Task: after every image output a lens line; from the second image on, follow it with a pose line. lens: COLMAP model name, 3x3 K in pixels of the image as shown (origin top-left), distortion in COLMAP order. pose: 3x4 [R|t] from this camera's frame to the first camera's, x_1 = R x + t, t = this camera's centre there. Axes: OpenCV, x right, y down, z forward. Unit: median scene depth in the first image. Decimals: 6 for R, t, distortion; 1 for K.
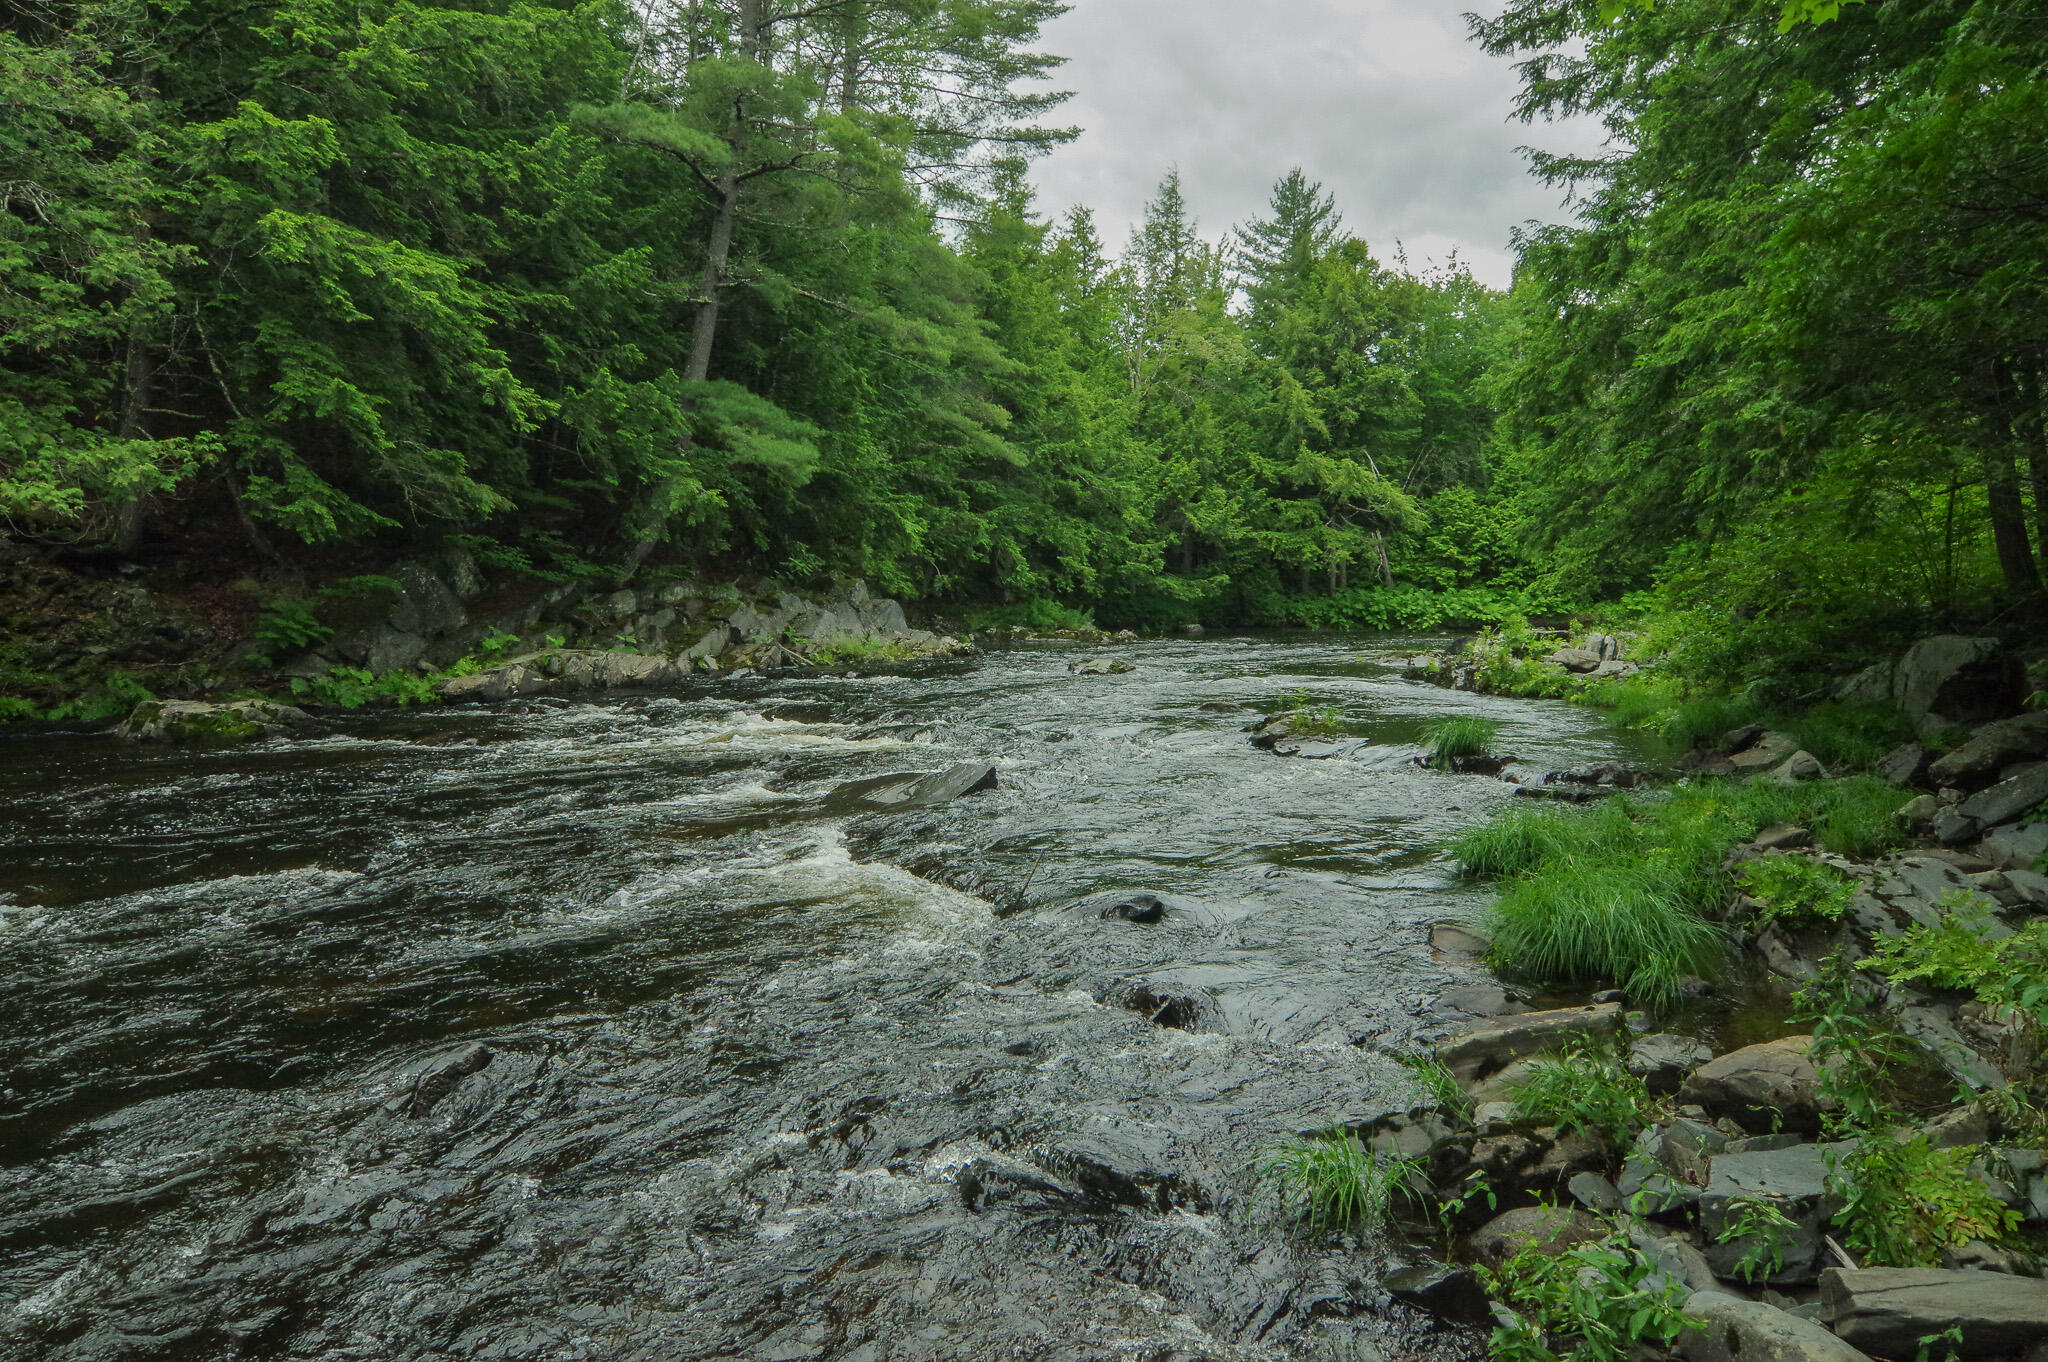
lens RADIAL K [[1305.8, 0, 1023.7], [0, 1305.8, 680.4], [0, 0, 1]] dist [-0.001650, -0.006384]
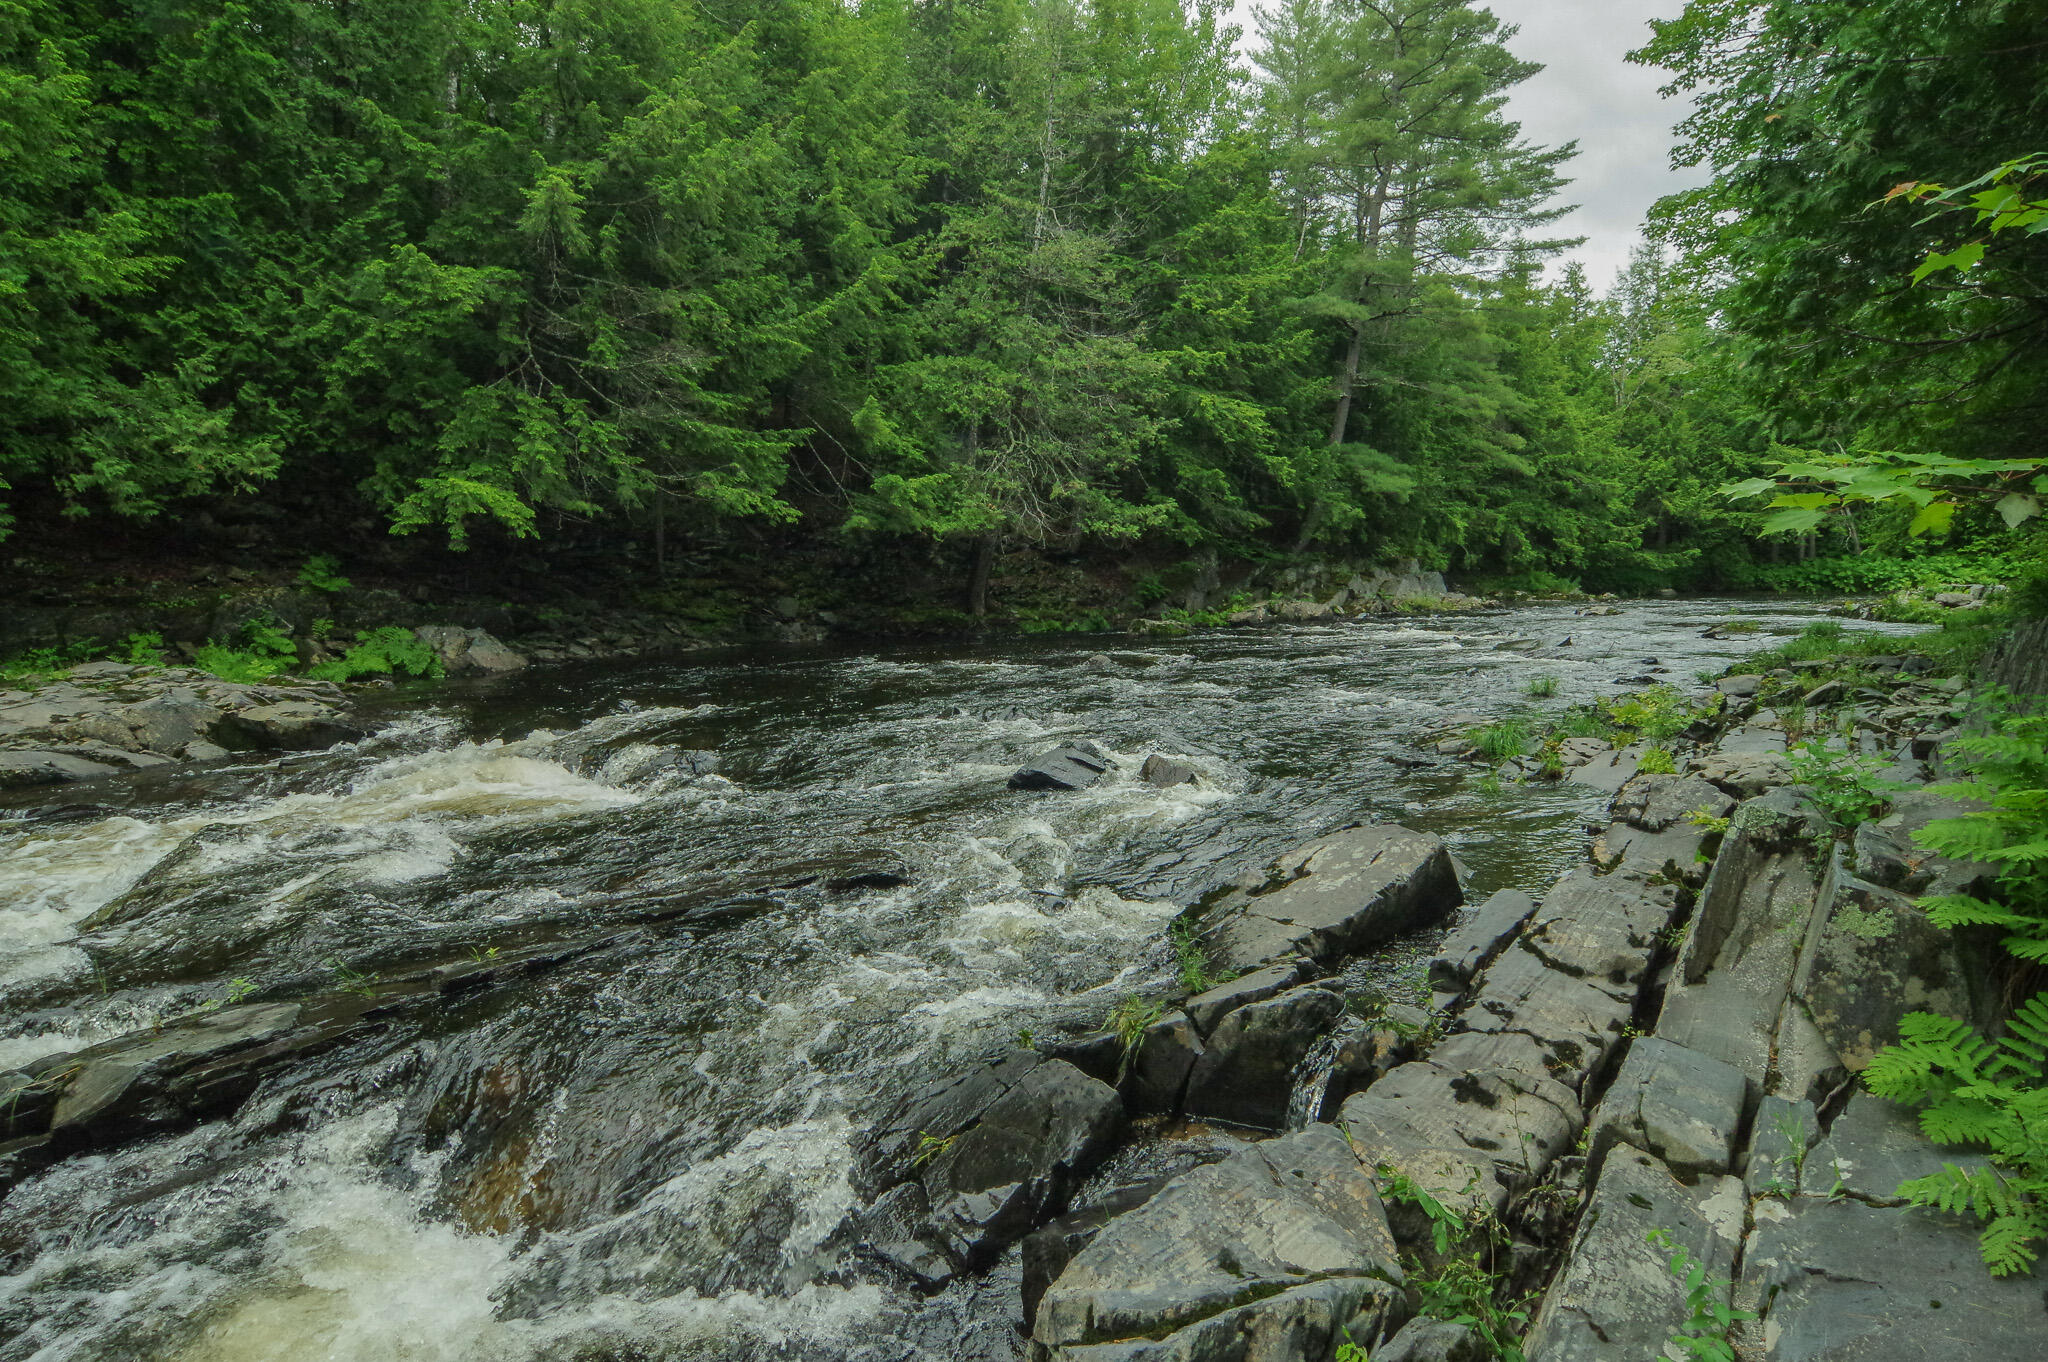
lens RADIAL K [[1107.2, 0, 1024.1], [0, 1107.2, 682.8], [0, 0, 1]] dist [-0.006678, -0.002531]
pose [[0.922741, 0.019342, -0.384934, -0.035519], [-0.007334, 0.999440, 0.032638, 0.020091], [0.385350, -0.027293, 0.922367, -0.260458]]
